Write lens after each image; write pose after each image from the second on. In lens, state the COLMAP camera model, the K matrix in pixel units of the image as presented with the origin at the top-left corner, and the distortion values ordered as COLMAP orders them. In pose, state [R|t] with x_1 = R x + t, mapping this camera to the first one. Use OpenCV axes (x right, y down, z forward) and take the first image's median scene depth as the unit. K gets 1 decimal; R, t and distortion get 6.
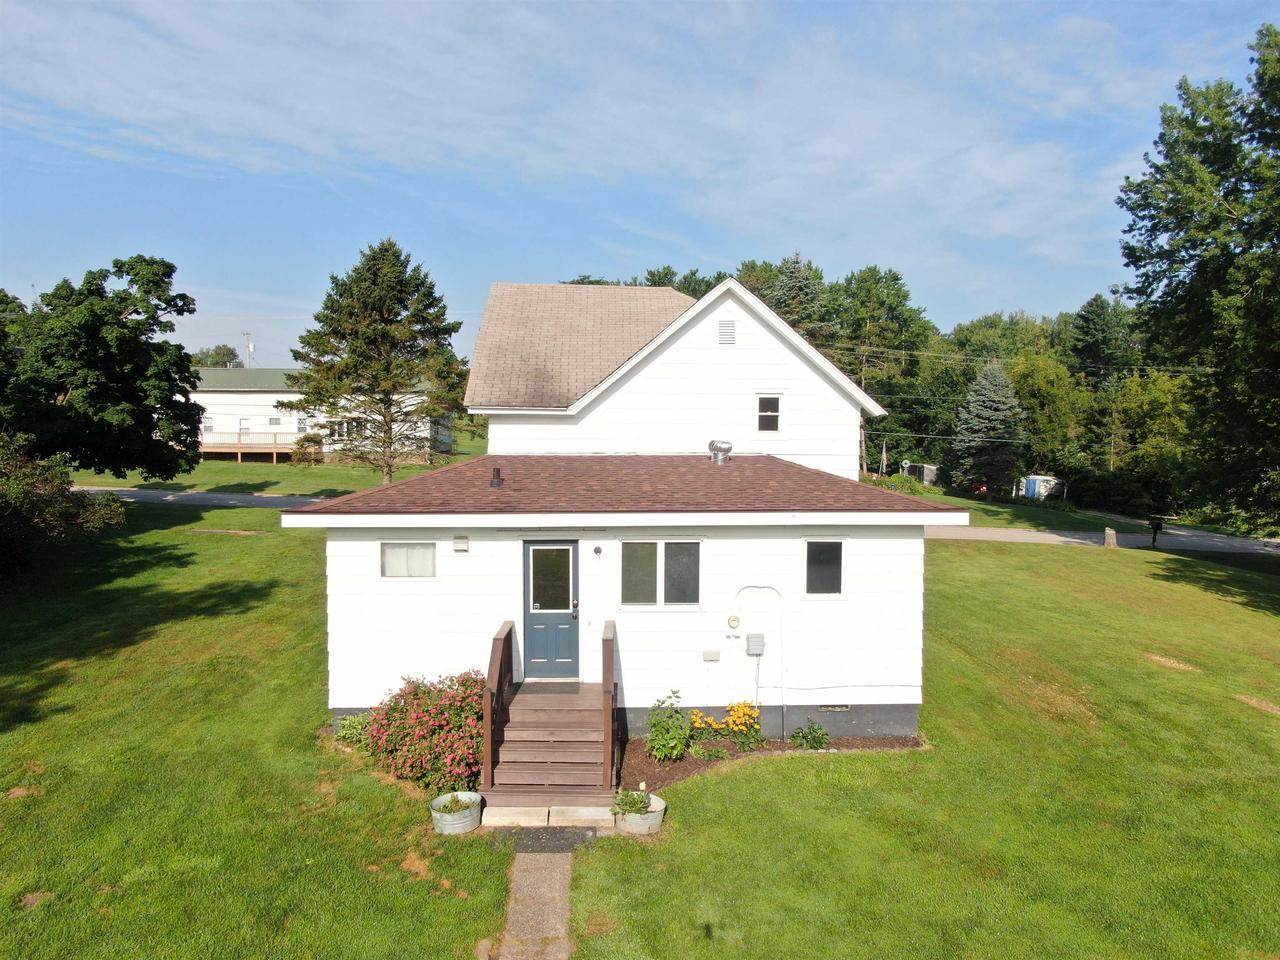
lens RADIAL K [[922.1, 0, 640.0], [0, 922.1, 482.4], [0, 0, 1]] dist [-0.009845, 0.009194]
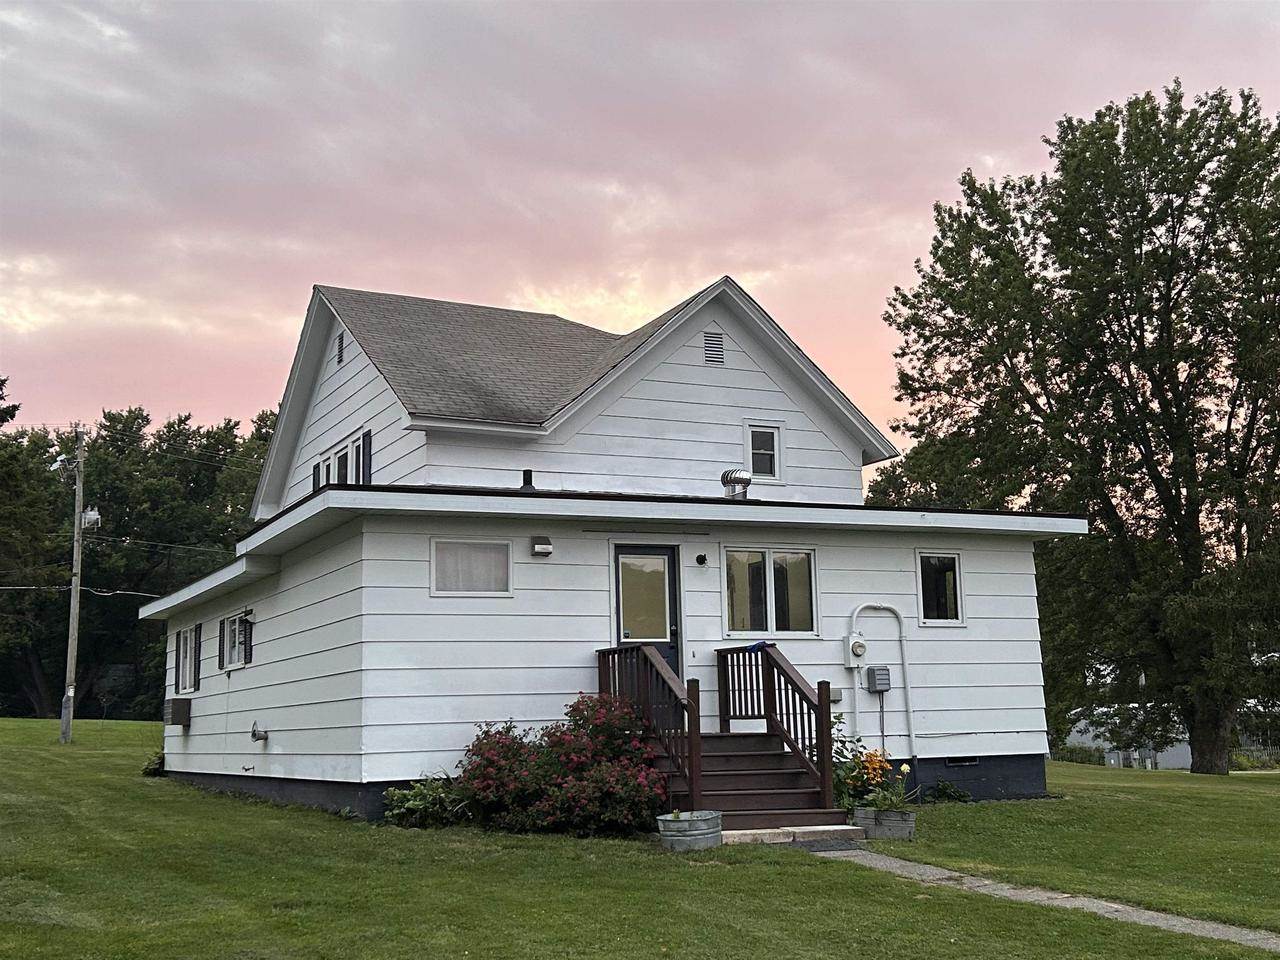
lens RADIAL K [[1529.9, 0, 630.8], [0, 1529.9, 472.9], [0, 0, 1]] dist [0.049288, 0.000000]
pose [[0.916529, 0.040043, 0.397959, -0.485647], [0.047313, 0.977136, -0.207285, 0.209601], [-0.397161, 0.208812, 0.893678, -0.120979]]
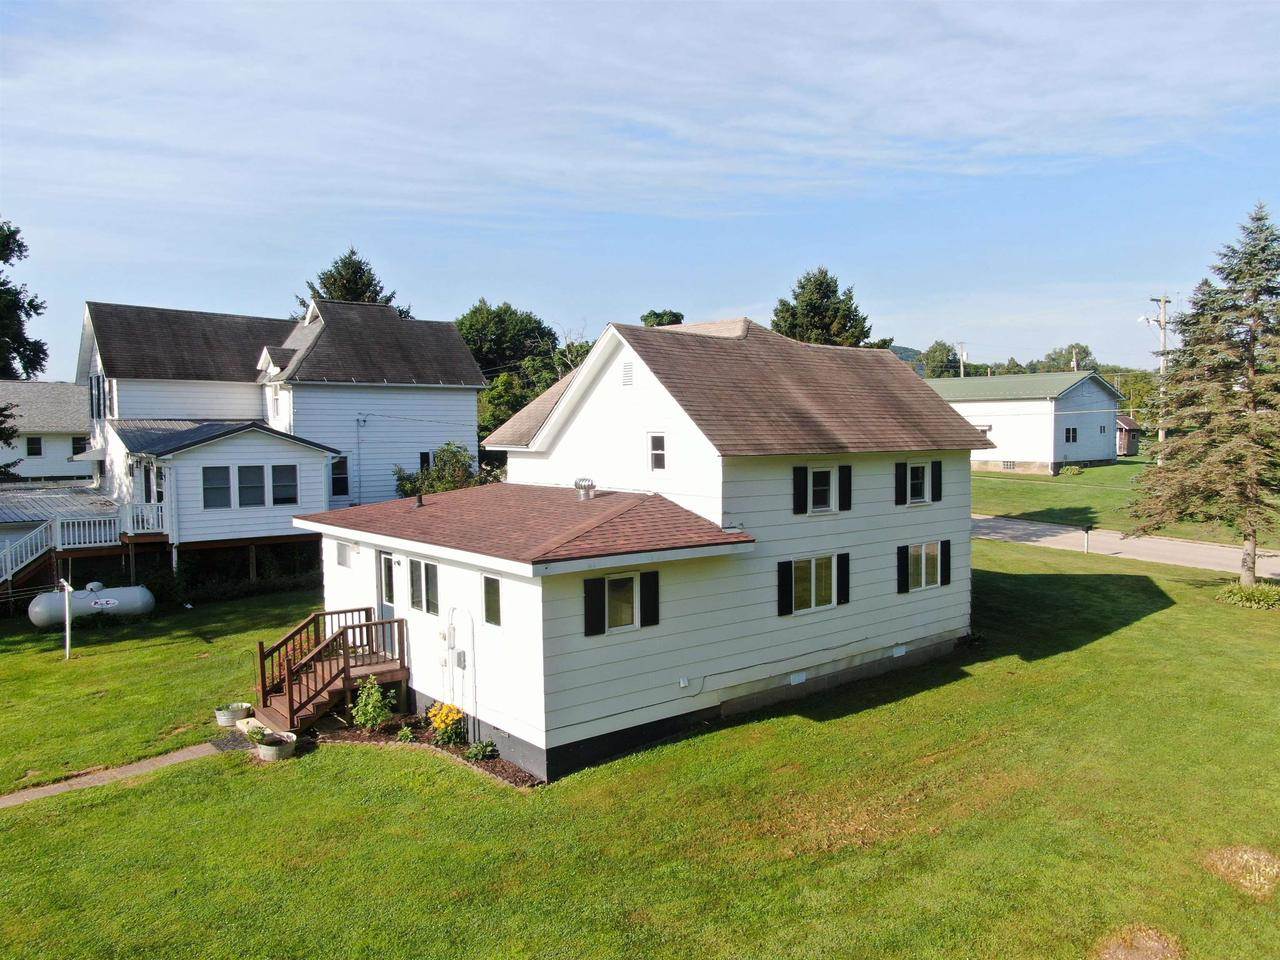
lens RADIAL K [[922.1, 0, 629.1], [0, 922.1, 486.7], [0, 0, 1]] dist [-0.009845, 0.009194]
pose [[0.606409, 0.045249, -0.793864, 0.924480], [-0.033587, 0.998946, 0.031282, -0.067054], [0.794443, 0.007693, 0.607290, 0.364296]]
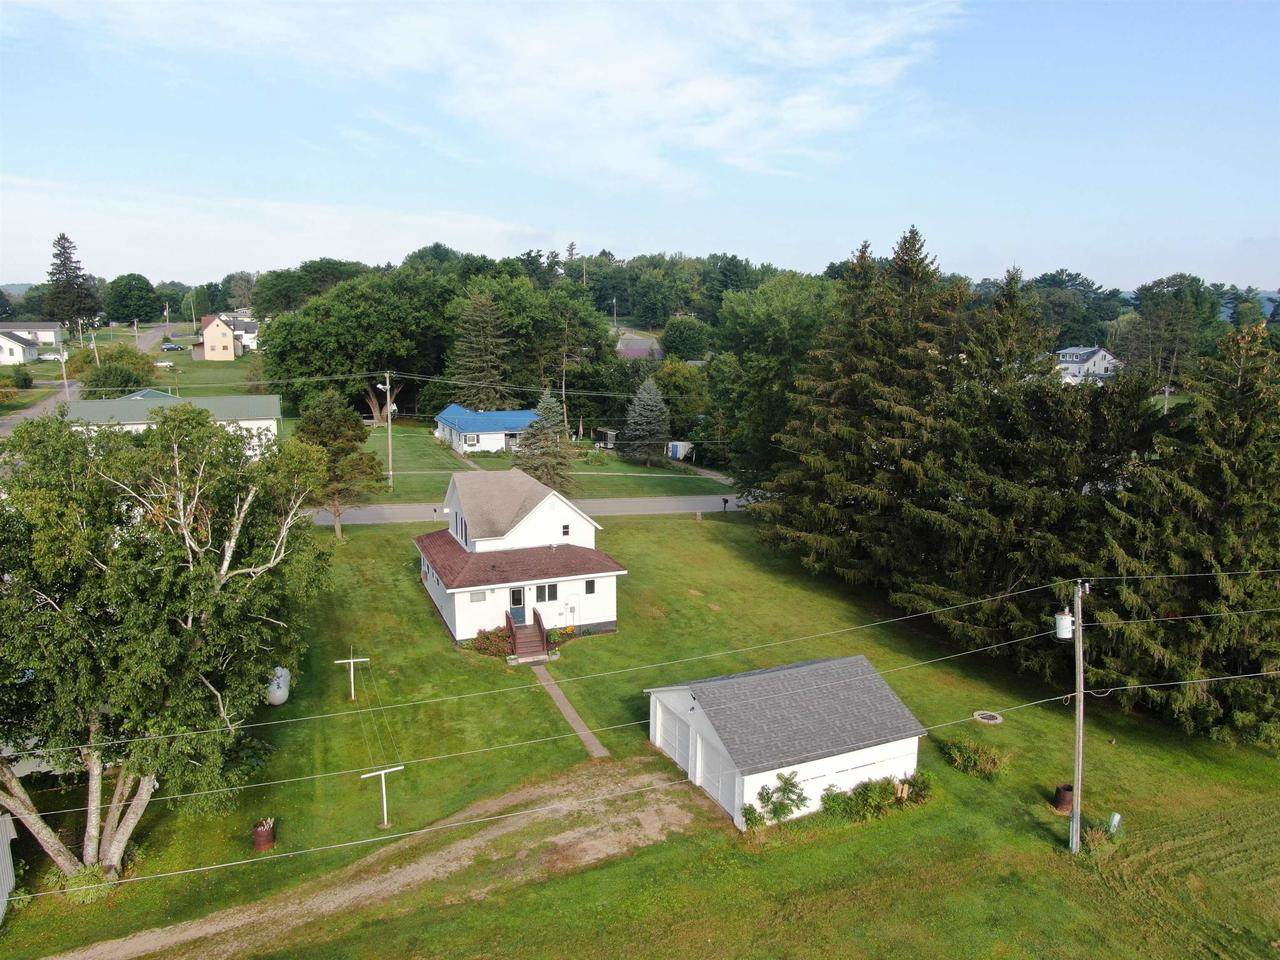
lens RADIAL K [[922.1, 0, 641.1], [0, 922.1, 479.3], [0, 0, 1]] dist [-0.009845, 0.009194]
pose [[0.942528, -0.059482, 0.328791, -0.623064], [0.019753, 0.992225, 0.122881, -0.615515], [-0.333544, -0.109324, 0.936374, -1.937940]]
